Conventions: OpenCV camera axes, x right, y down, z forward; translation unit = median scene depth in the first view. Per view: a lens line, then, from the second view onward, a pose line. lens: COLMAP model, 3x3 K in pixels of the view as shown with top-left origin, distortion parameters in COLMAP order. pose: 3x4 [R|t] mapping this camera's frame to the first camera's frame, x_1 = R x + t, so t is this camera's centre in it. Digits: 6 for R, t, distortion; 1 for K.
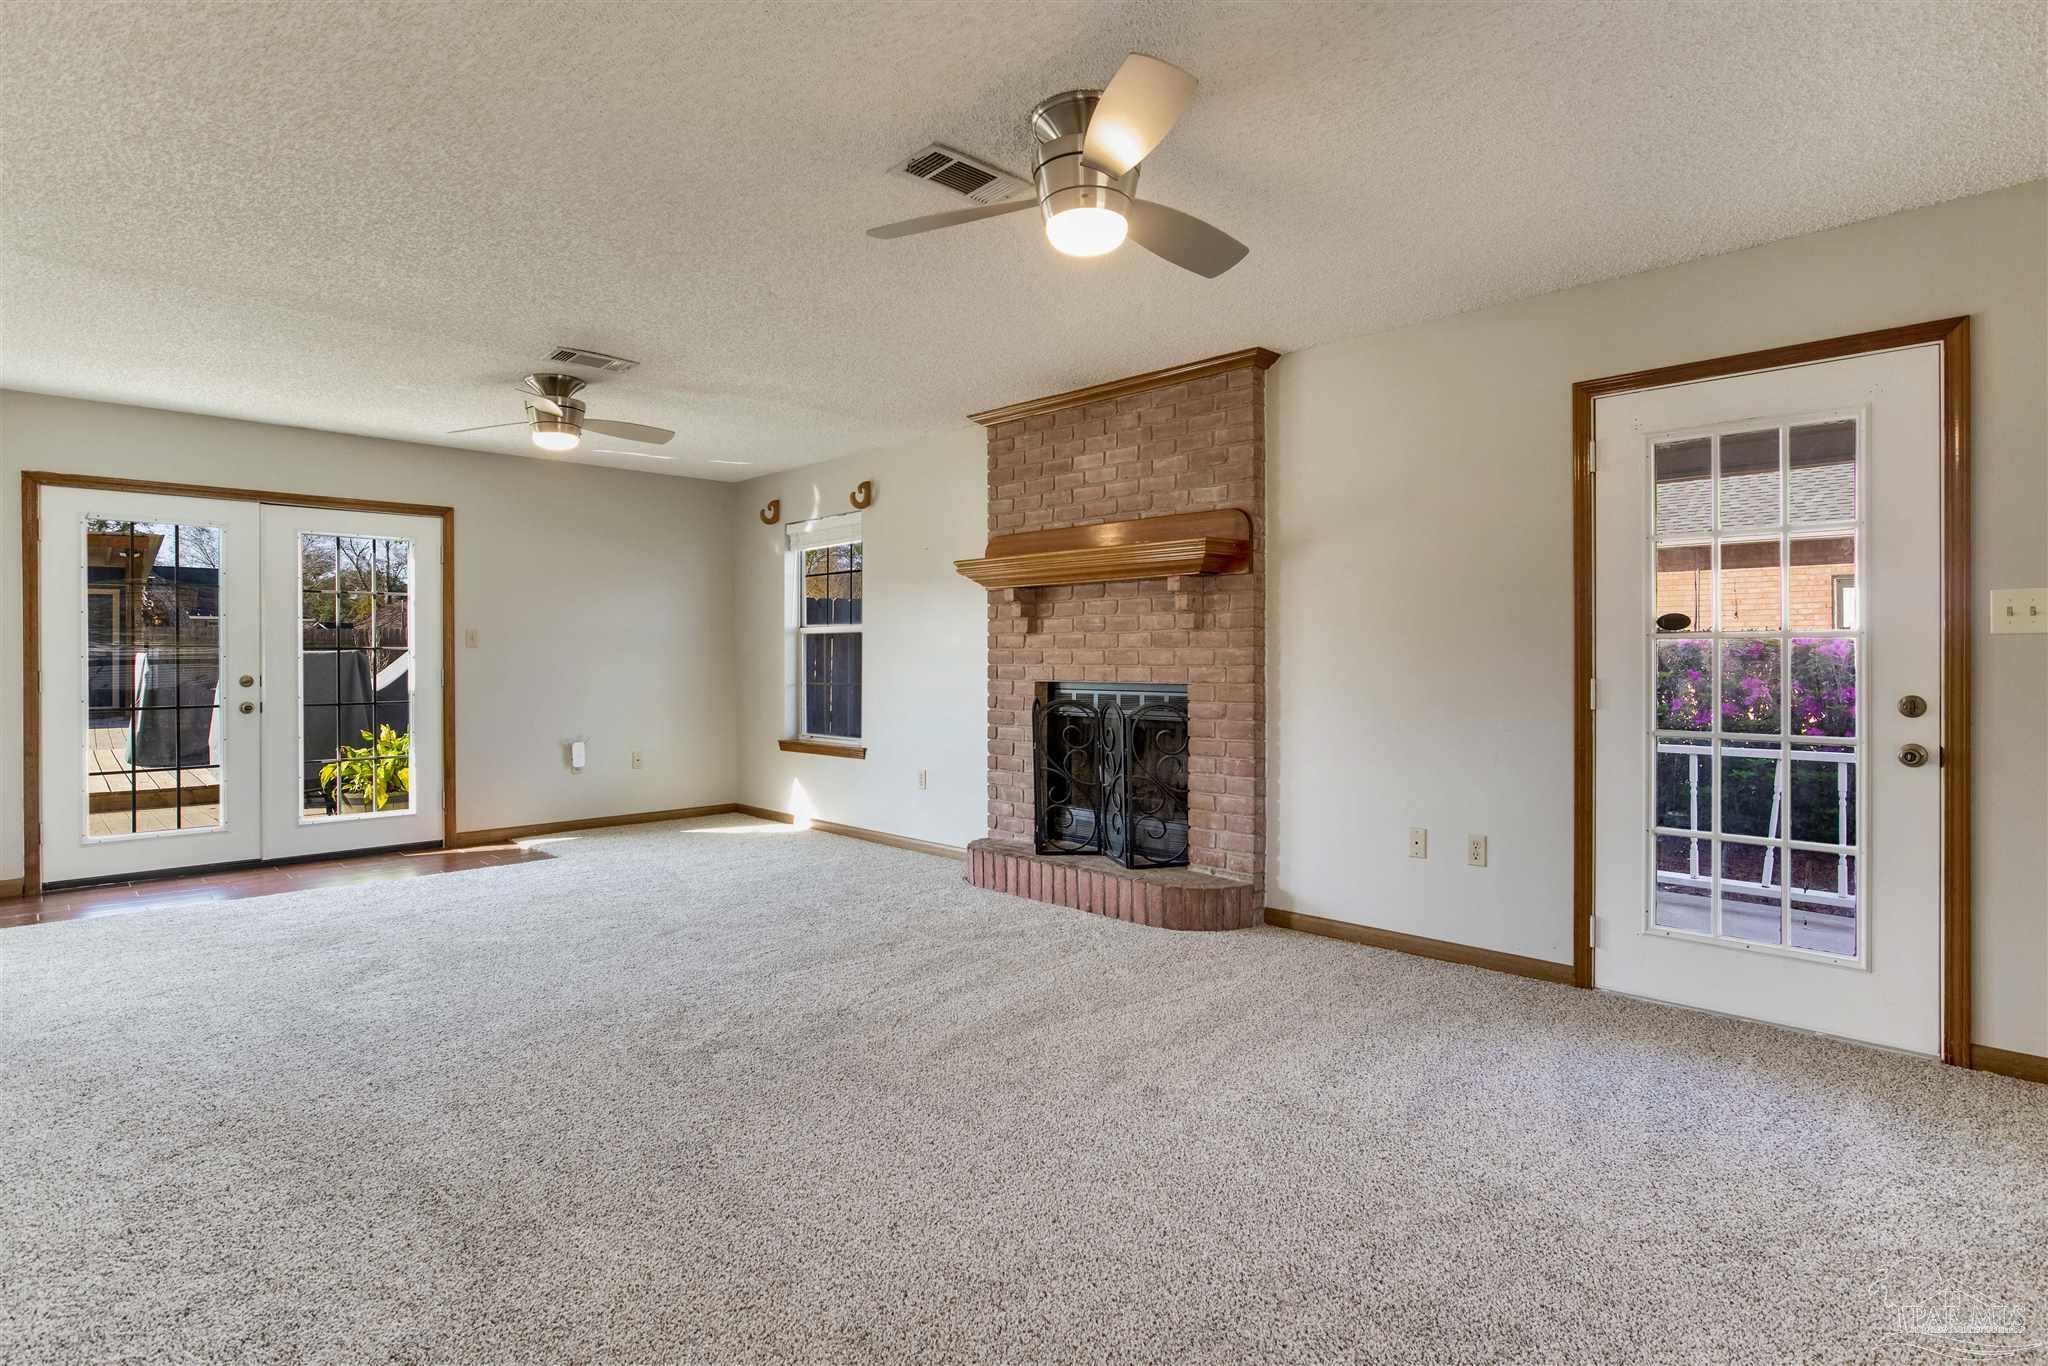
lens RADIAL K [[1047.8, 0, 1036.7], [0, 1047.8, 654.2], [0, 0, 1]] dist [-0.019010, 0.006301]
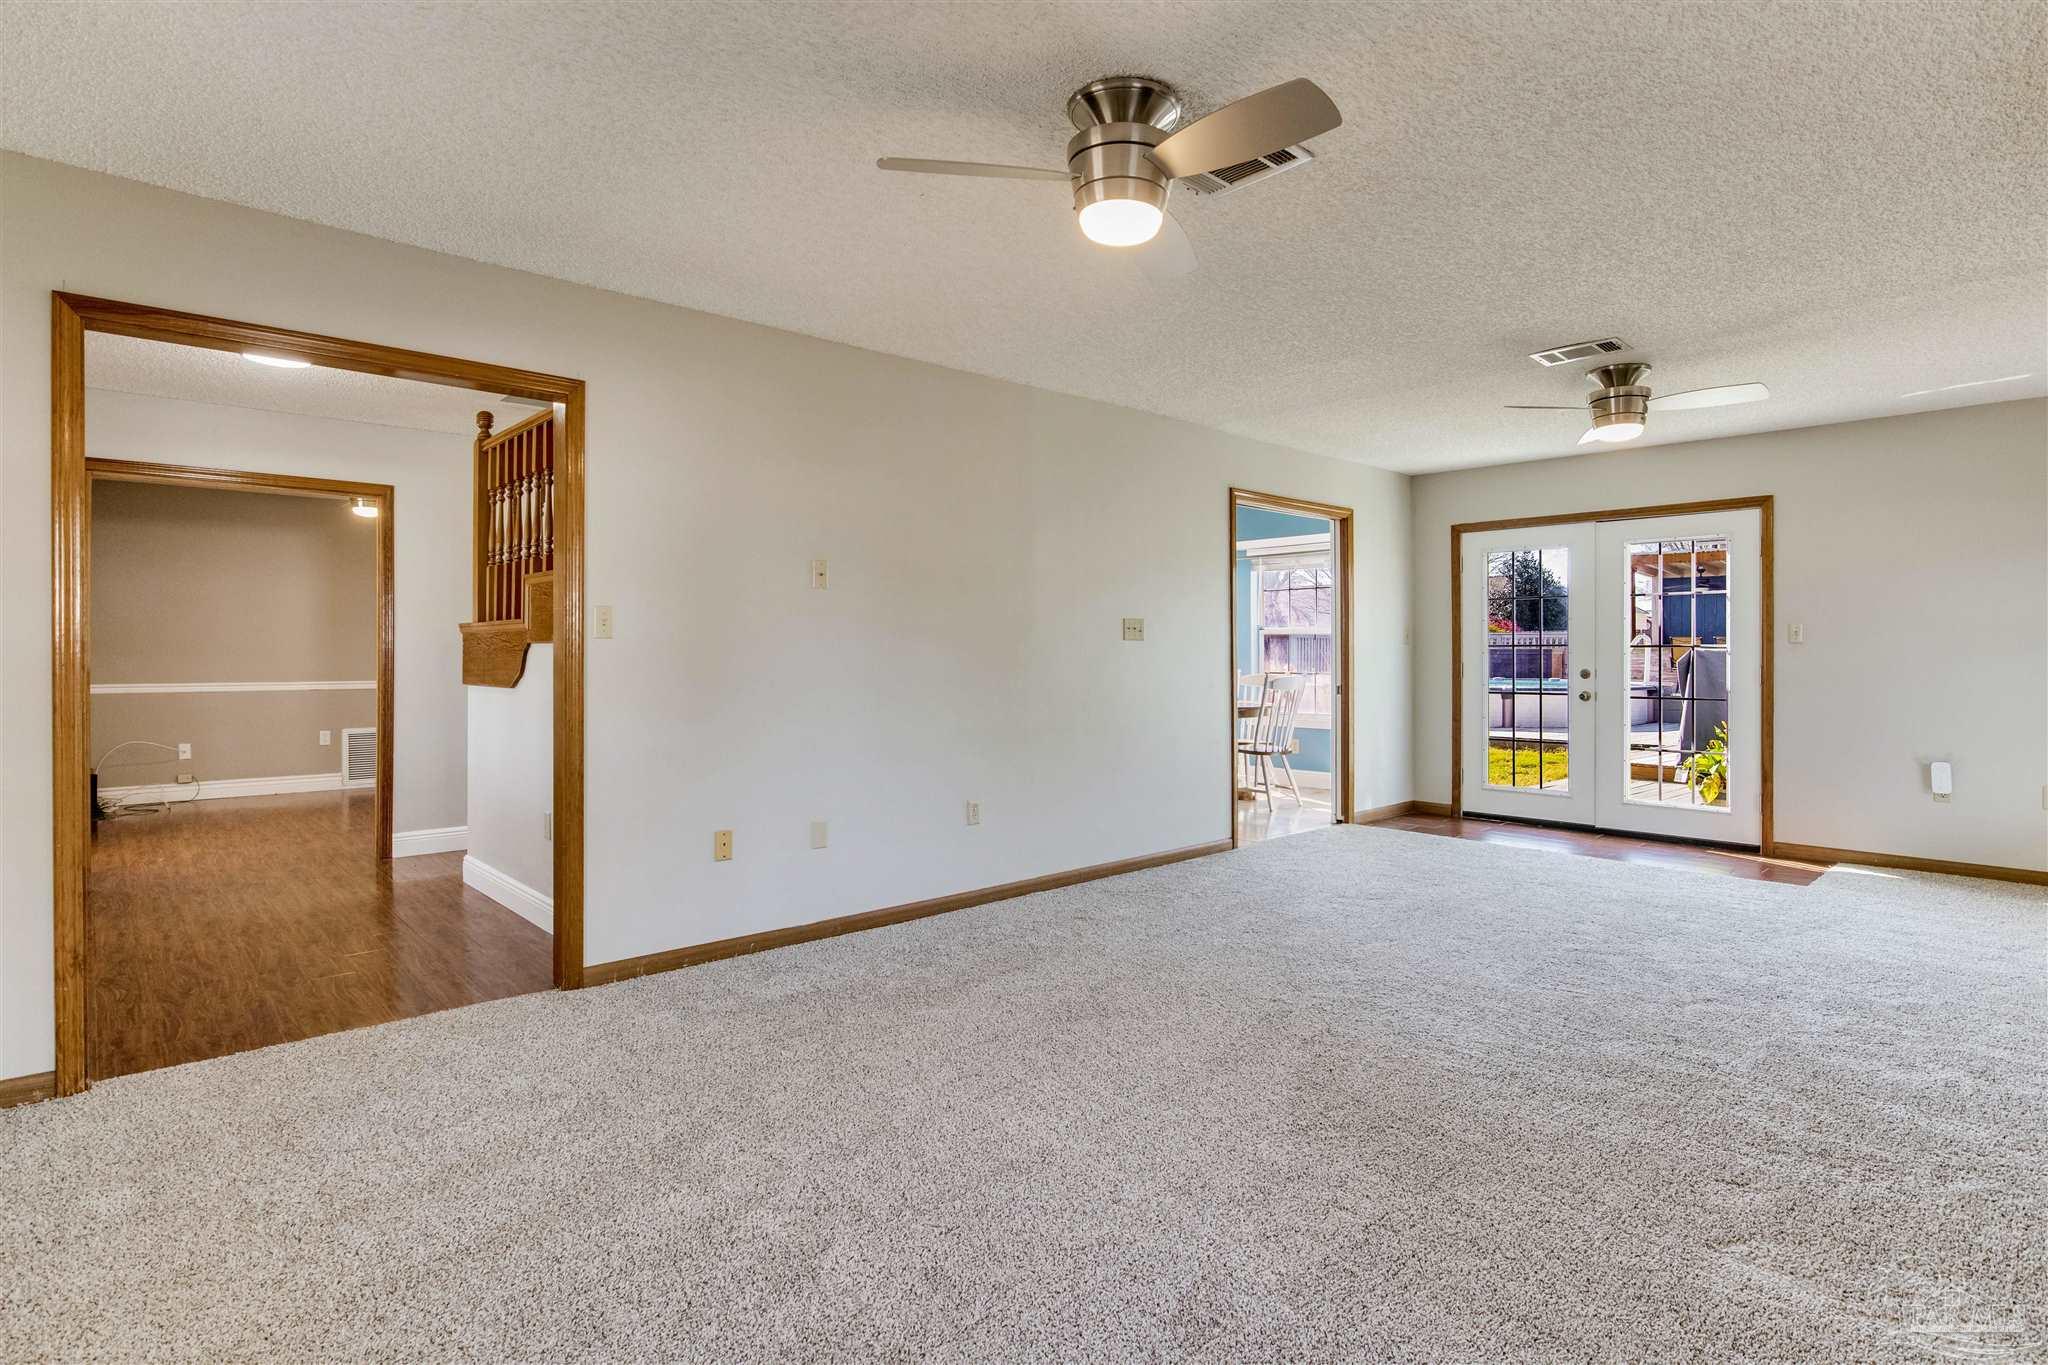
lens RADIAL K [[1047.8, 0, 1036.9], [0, 1047.8, 661.9], [0, 0, 1]] dist [-0.019010, 0.006301]
pose [[-0.046014, 0.010866, -0.998882, 0.450995], [0.000935, 0.999941, 0.010834, -0.001207], [0.998940, -0.000436, -0.046022, 0.420818]]
